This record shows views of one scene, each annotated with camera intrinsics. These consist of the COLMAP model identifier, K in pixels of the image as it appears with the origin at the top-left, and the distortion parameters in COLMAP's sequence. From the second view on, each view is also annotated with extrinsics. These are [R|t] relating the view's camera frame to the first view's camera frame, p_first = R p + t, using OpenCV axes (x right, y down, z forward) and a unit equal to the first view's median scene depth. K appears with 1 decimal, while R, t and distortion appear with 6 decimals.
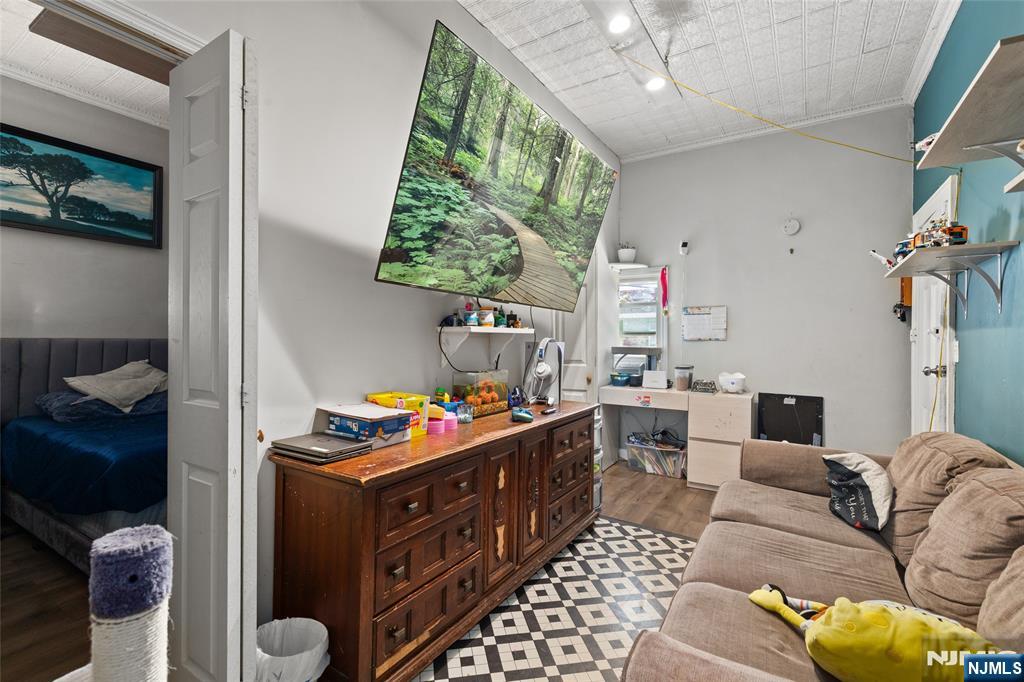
lens RADIAL K [[458.9, 0, 519.8], [0, 458.9, 345.7], [0, 0, 1]] dist [0.005685, -0.000797]
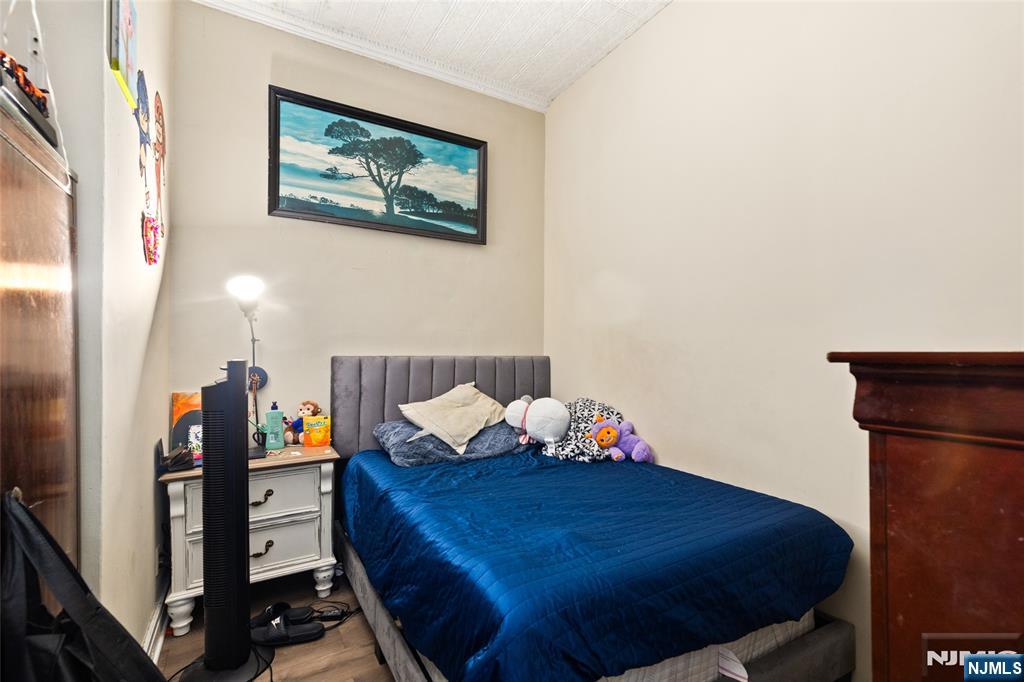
lens RADIAL K [[458.9, 0, 525.1], [0, 458.9, 359.4], [0, 0, 1]] dist [0.005685, -0.000797]
pose [[0.891706, 0.001019, -0.452615, -0.404448], [-0.000068, 0.999998, 0.002118, -0.012398], [0.452616, -0.001858, 0.891704, 0.361534]]
